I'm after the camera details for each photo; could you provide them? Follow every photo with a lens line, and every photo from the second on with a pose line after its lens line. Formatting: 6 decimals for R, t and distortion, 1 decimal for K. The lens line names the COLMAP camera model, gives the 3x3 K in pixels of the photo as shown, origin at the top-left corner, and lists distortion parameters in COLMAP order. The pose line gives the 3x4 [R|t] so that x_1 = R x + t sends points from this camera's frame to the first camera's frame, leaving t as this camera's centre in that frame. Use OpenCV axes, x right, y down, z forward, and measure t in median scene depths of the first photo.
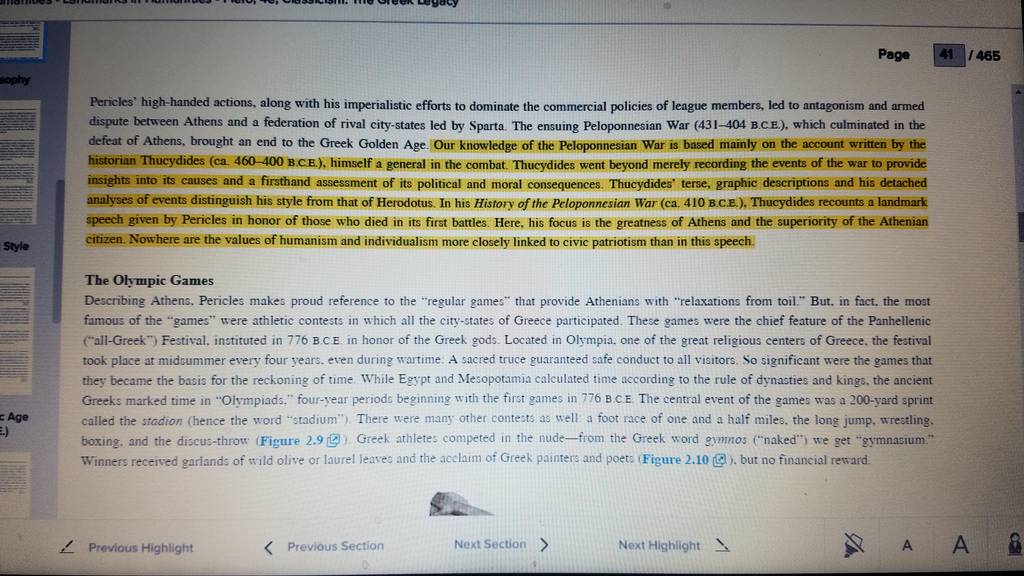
lens RADIAL K [[738.3, 0, 508.9], [0, 738.3, 274.0], [0, 0, 1]] dist [-0.003412, -0.007978]
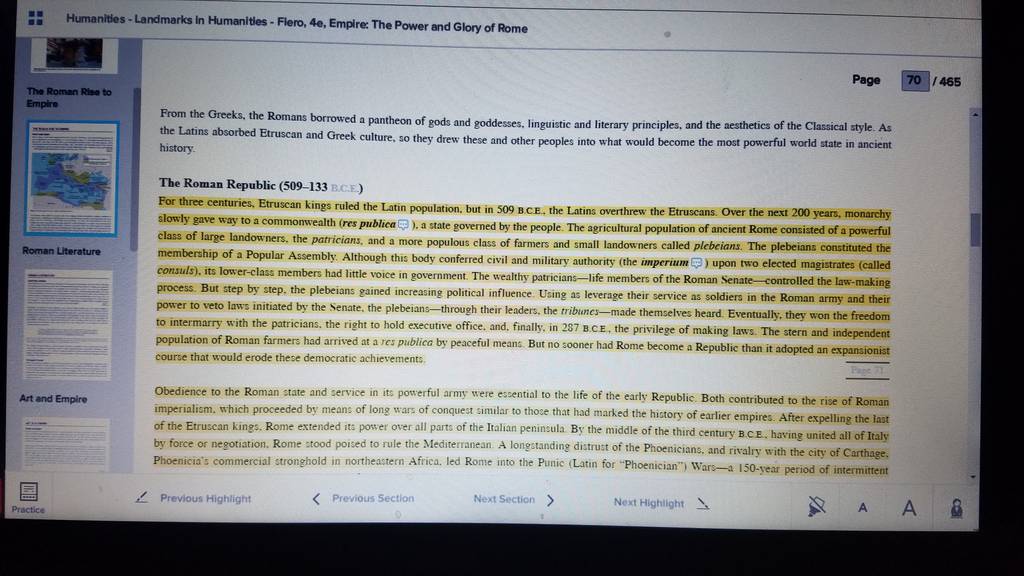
lens RADIAL K [[775.8, 0, 476.4], [0, 775.8, 290.5], [0, 0, 1]] dist [-0.010900, -0.000990]
pose [[0.997078, 0.015714, -0.074763, 0.018707], [-0.013052, 0.999268, 0.035967, -0.009004], [0.075273, -0.034886, 0.996553, -0.241608]]
